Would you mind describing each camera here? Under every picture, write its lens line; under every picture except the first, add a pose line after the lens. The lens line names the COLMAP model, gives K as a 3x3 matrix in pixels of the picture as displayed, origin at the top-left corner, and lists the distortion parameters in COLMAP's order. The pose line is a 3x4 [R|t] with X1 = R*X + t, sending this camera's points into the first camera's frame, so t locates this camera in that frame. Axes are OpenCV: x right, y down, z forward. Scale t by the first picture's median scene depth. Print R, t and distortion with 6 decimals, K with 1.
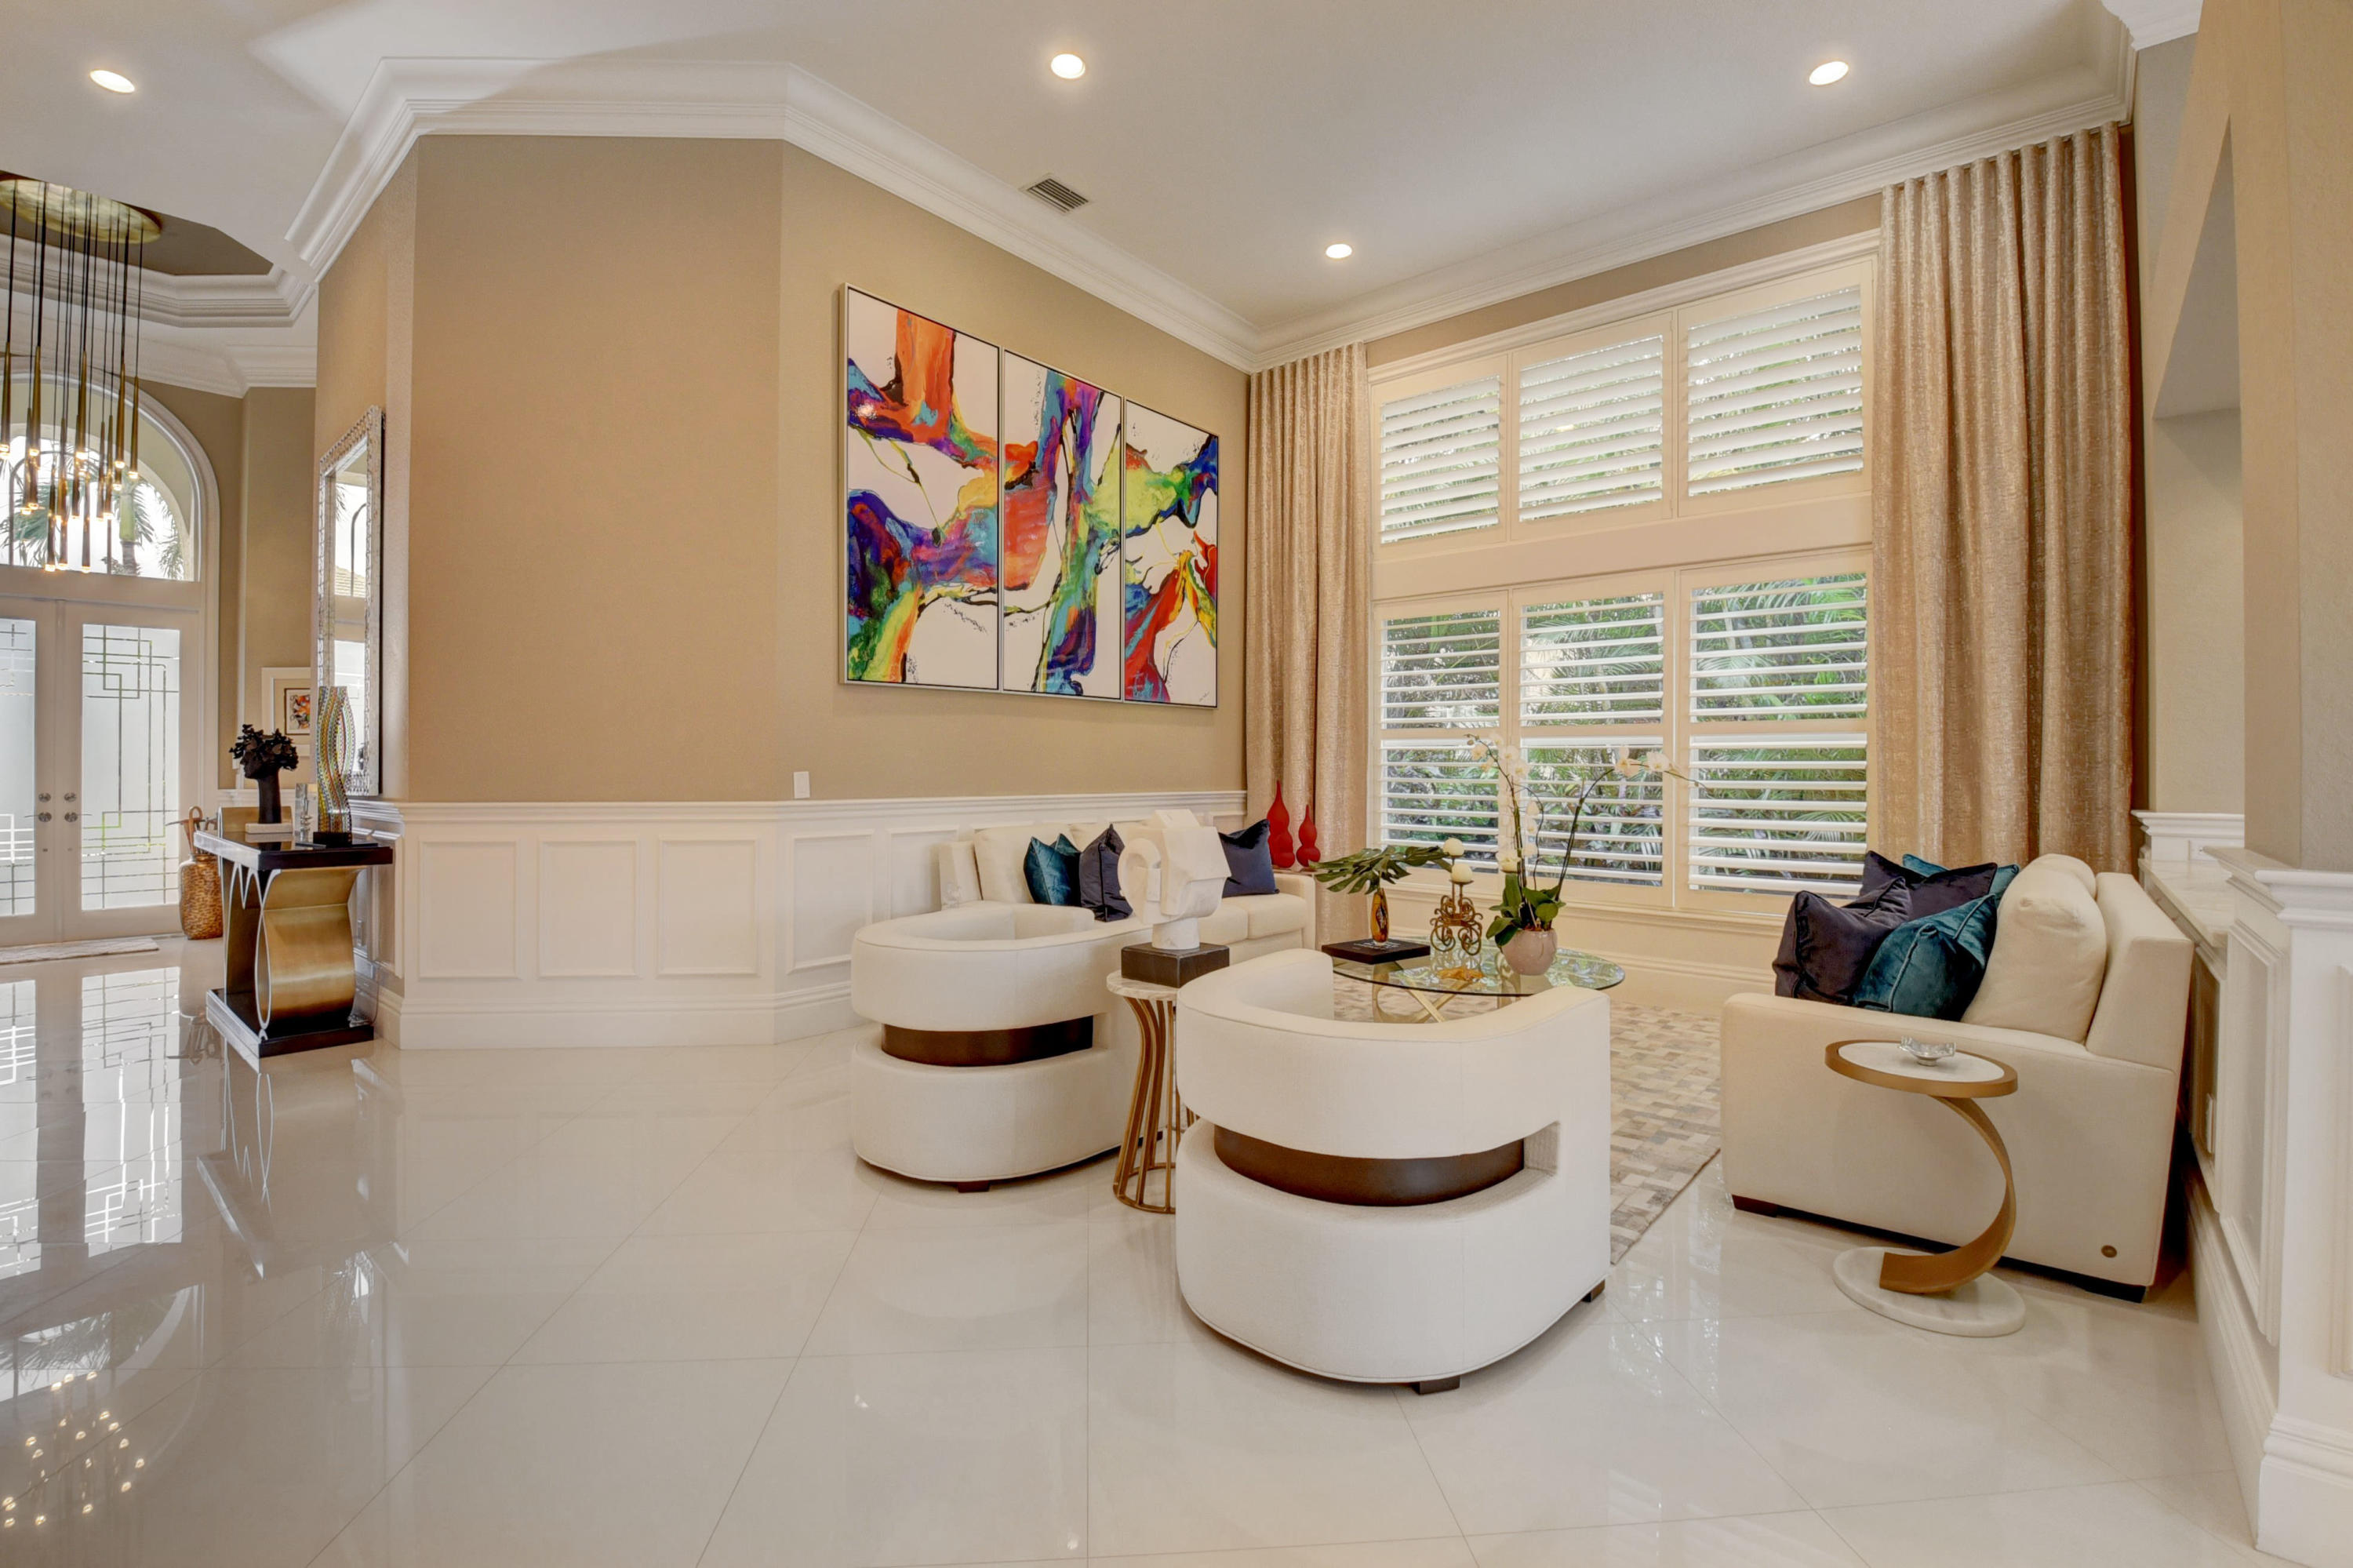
lens RADIAL K [[1030.9, 0, 1166.9], [0, 1030.9, 762.0], [0, 0, 1]] dist [0.005867, -0.019225]
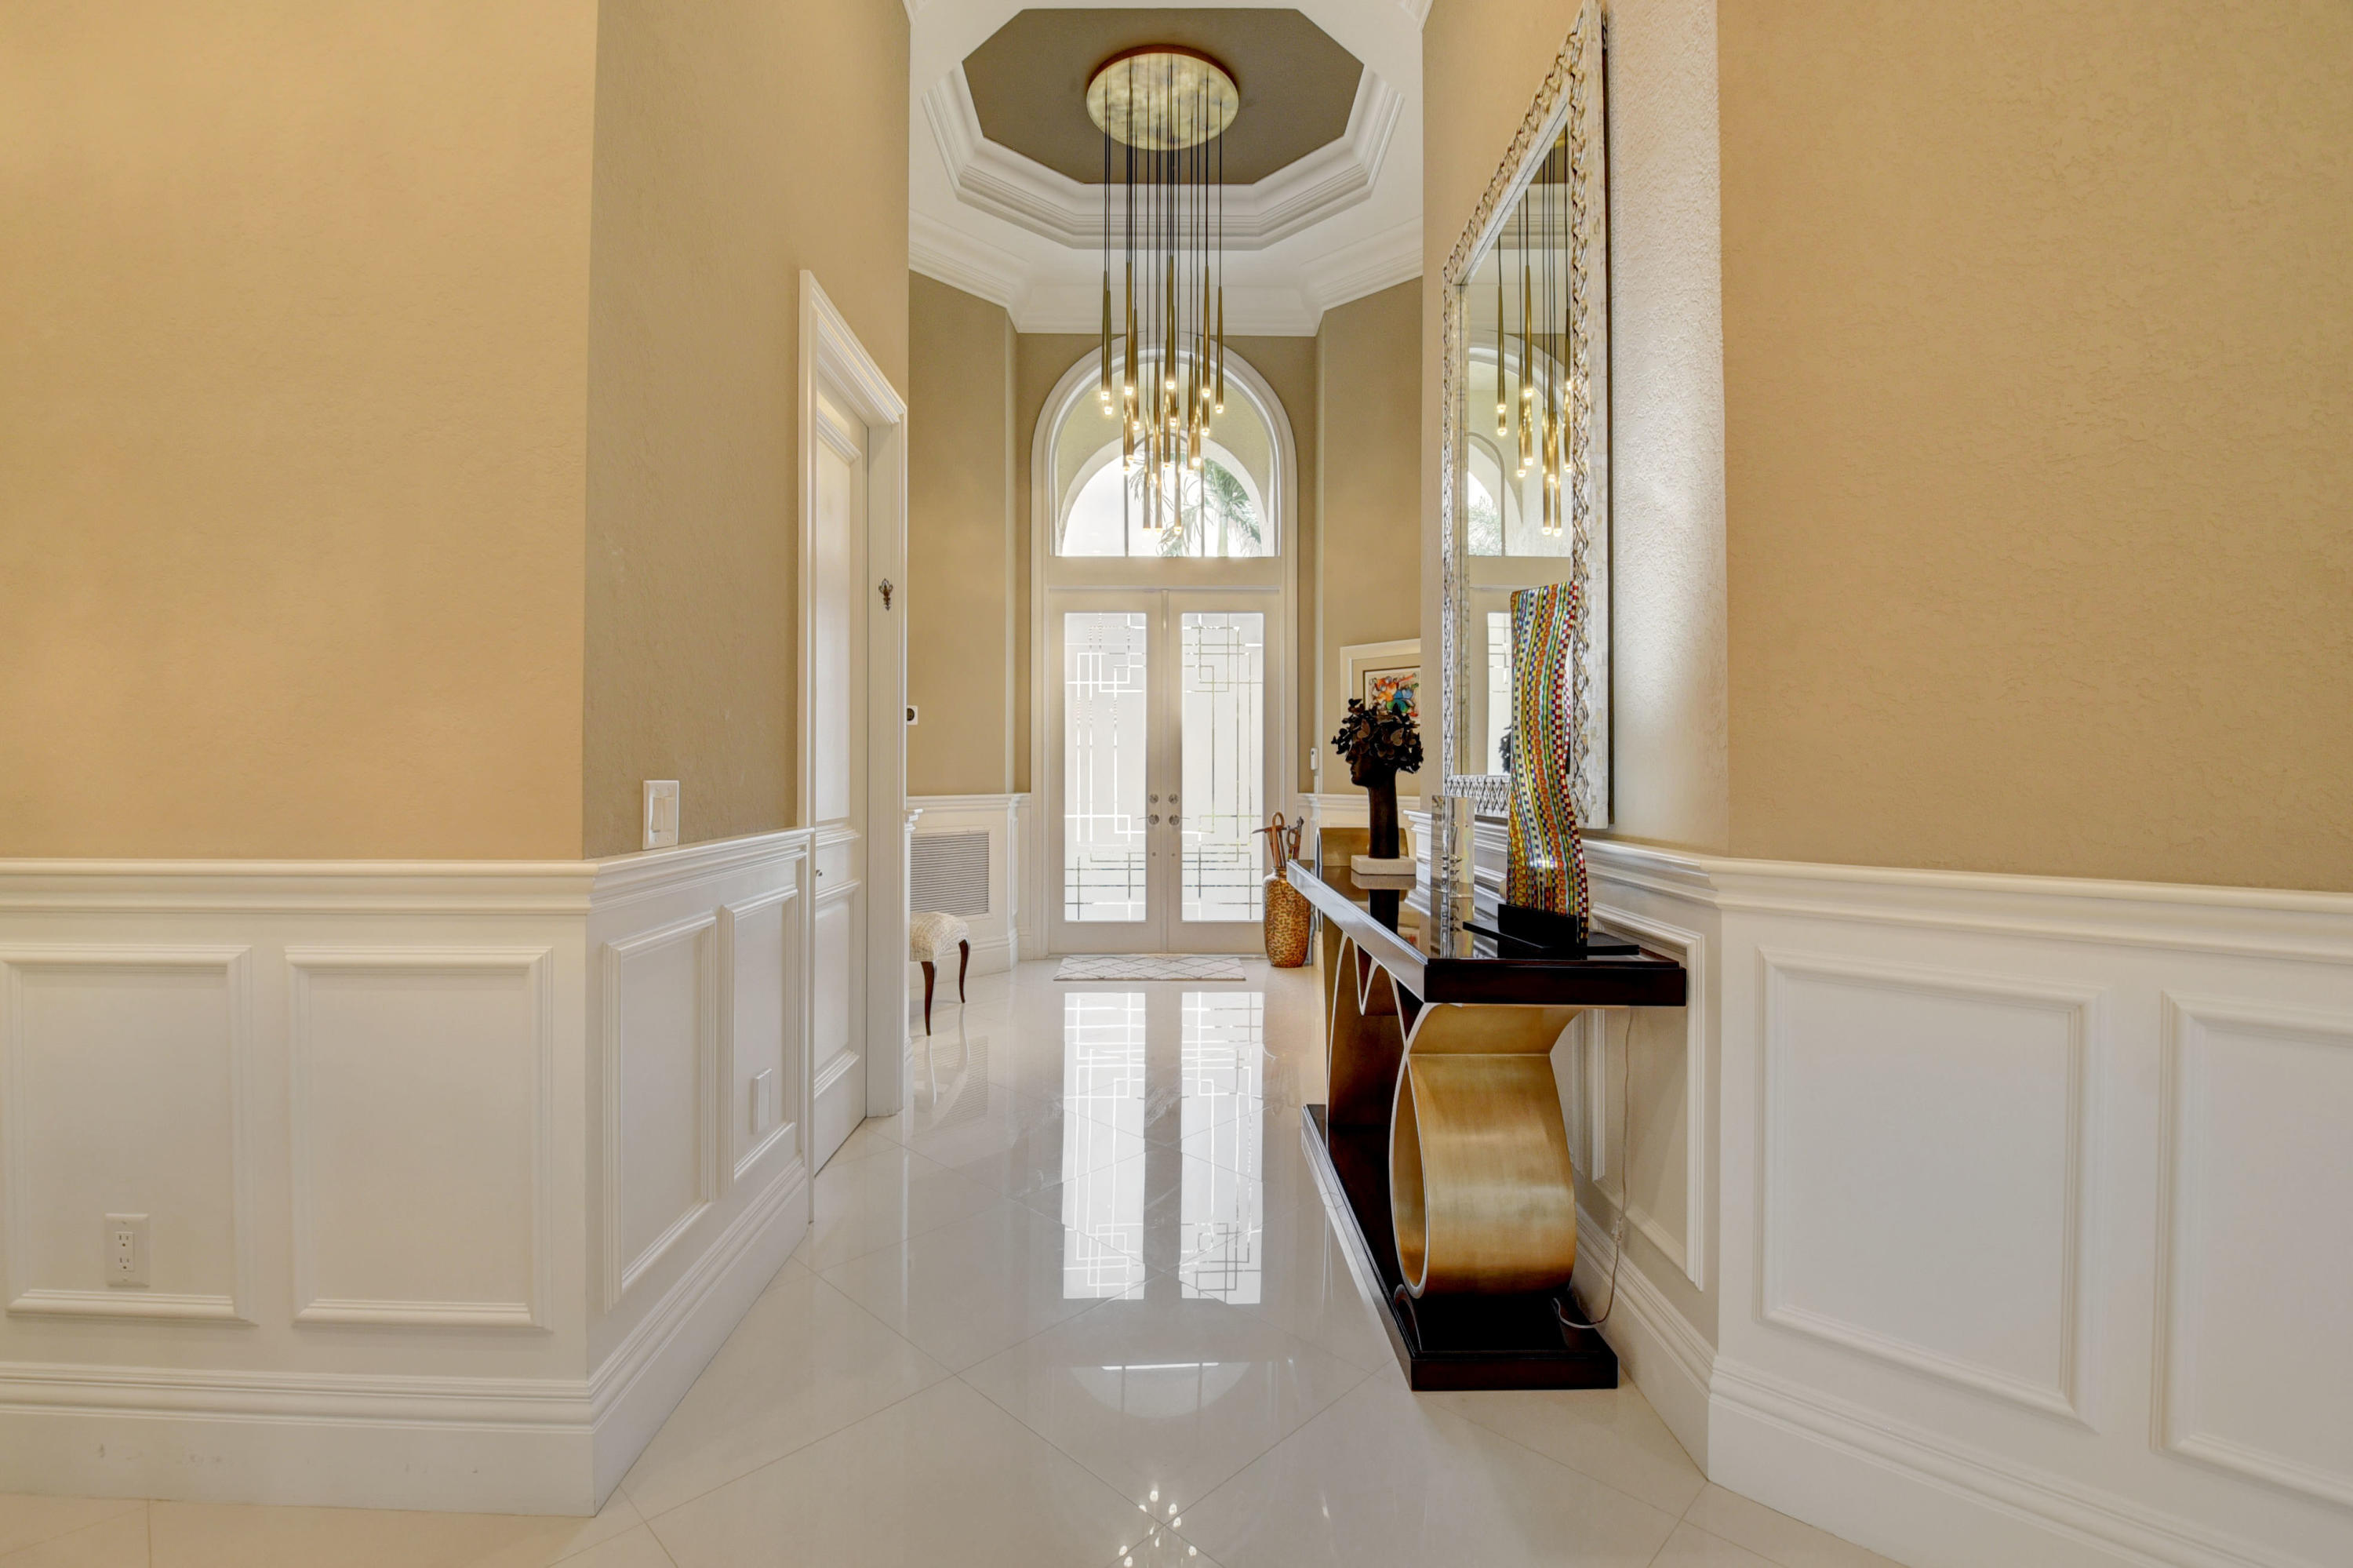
lens RADIAL K [[1026.2, 0, 1158.9], [0, 1026.2, 757.4], [0, 0, 1]] dist [0.001327, -0.000099]
pose [[0.651553, -0.006603, -0.758574, -0.399978], [0.003062, 0.999977, -0.006074, 0.001995], [0.758597, 0.001635, 0.651558, 0.398393]]
